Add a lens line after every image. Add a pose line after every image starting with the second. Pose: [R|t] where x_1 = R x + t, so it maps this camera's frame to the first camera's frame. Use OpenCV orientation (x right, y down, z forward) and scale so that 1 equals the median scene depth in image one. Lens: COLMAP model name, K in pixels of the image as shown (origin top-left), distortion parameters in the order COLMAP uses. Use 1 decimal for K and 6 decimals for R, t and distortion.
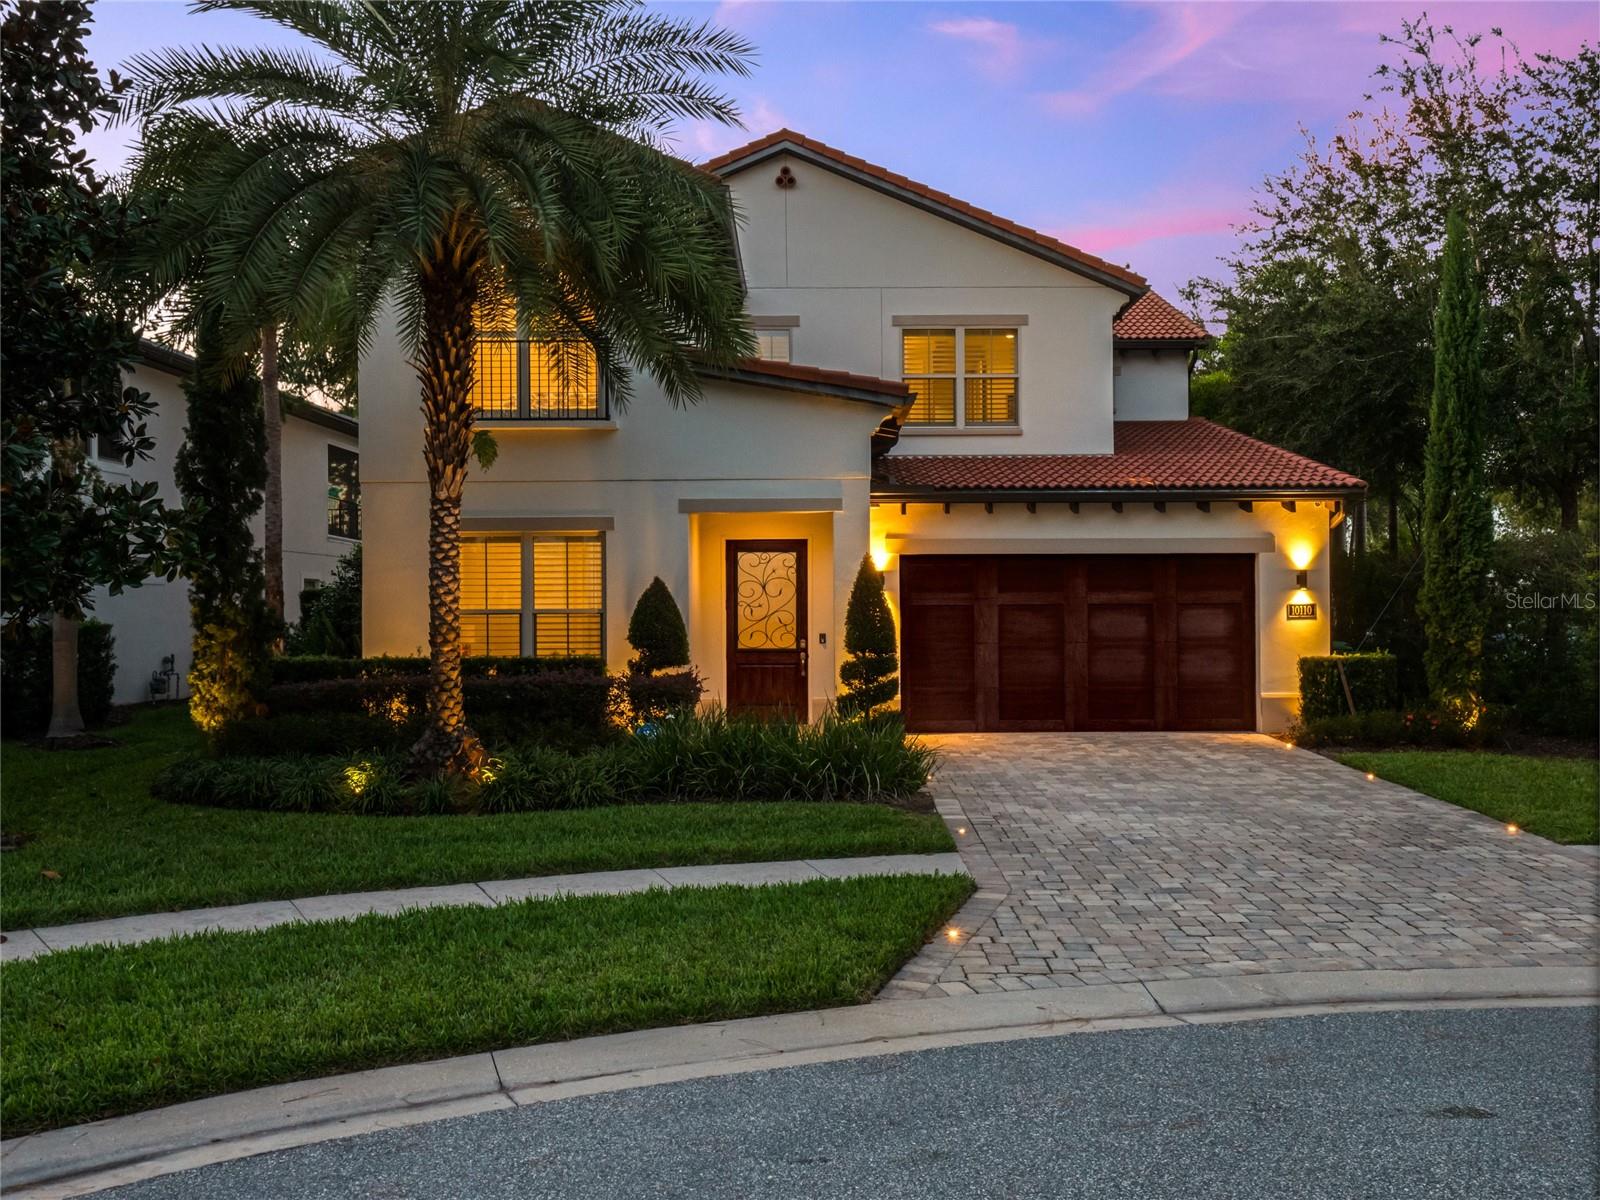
lens RADIAL K [[1376.3, 0, 798.3], [0, 1376.3, 595.3], [0, 0, 1]] dist [0.034201, -0.048796]
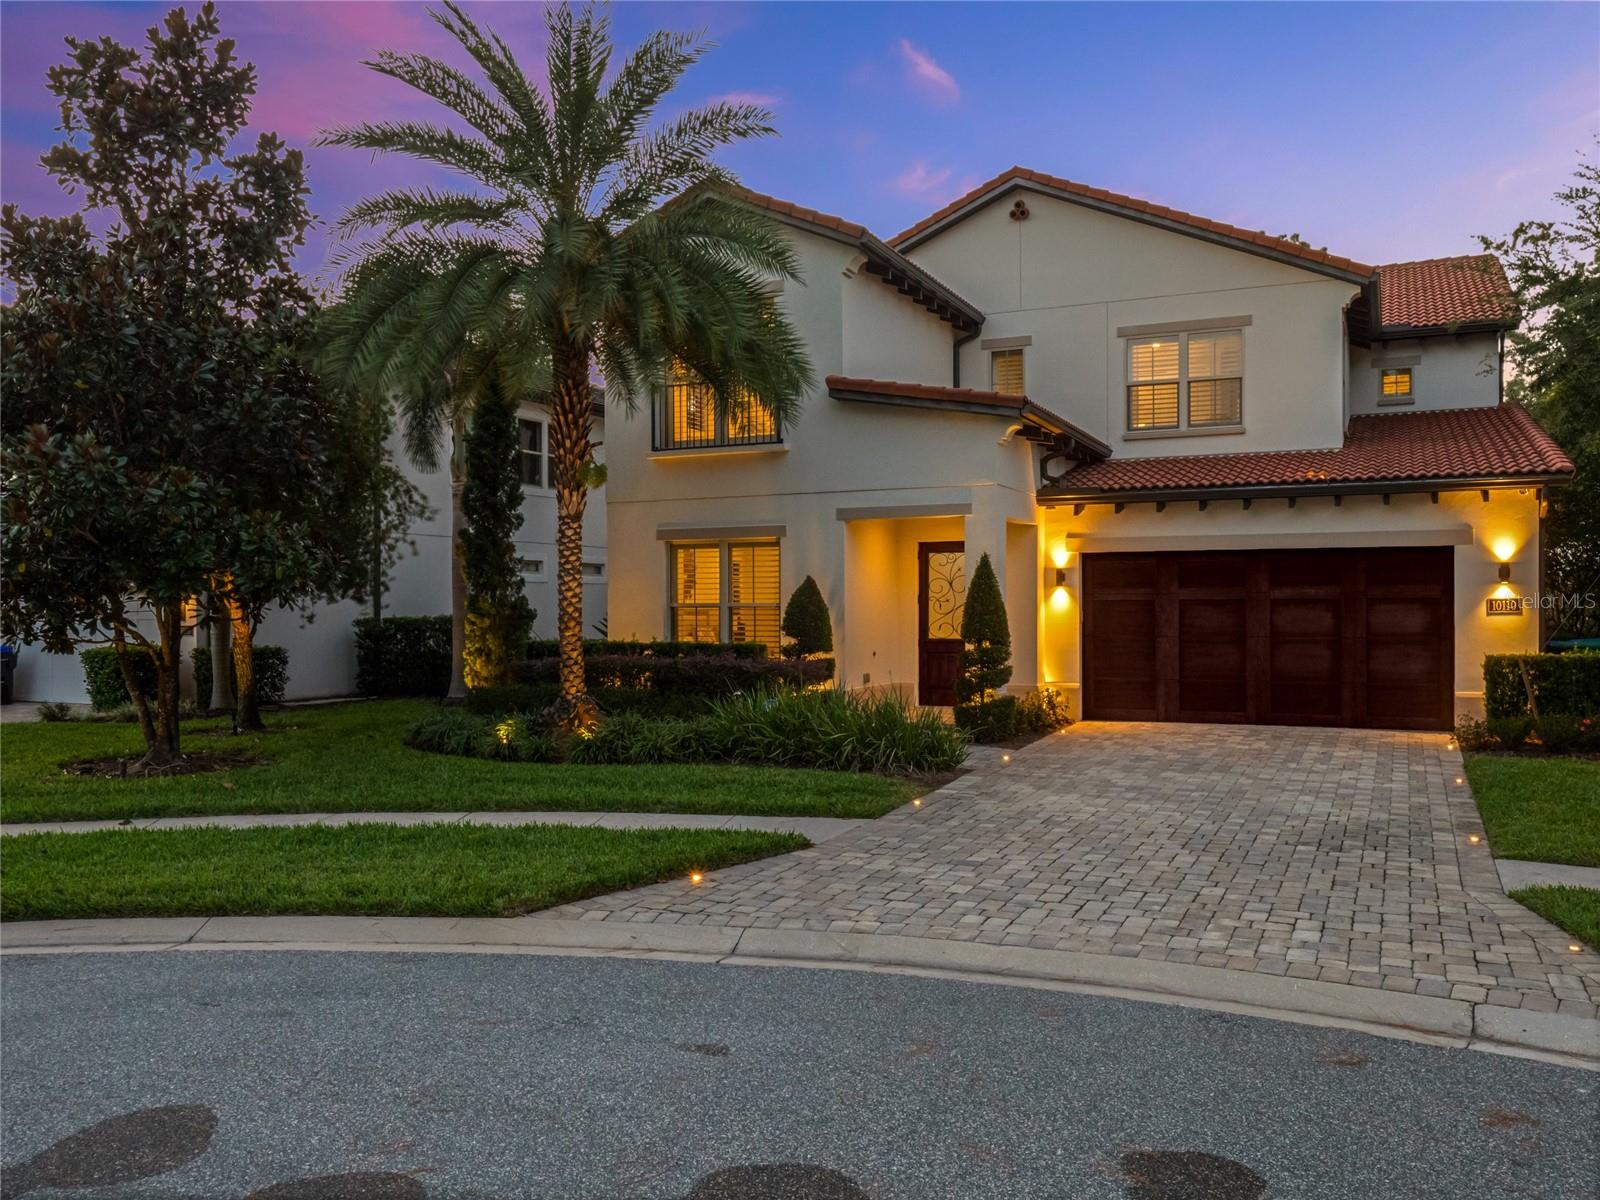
lens RADIAL K [[1234.5, 0, 799.3], [0, 1234.5, 603.4], [0, 0, 1]] dist [0.009322, 0.000324]
pose [[0.912011, 0.001512, -0.410162, 0.309337], [0.002204, 0.999961, 0.008587, 0.001068], [0.410159, -0.008736, 0.911972, 0.037954]]
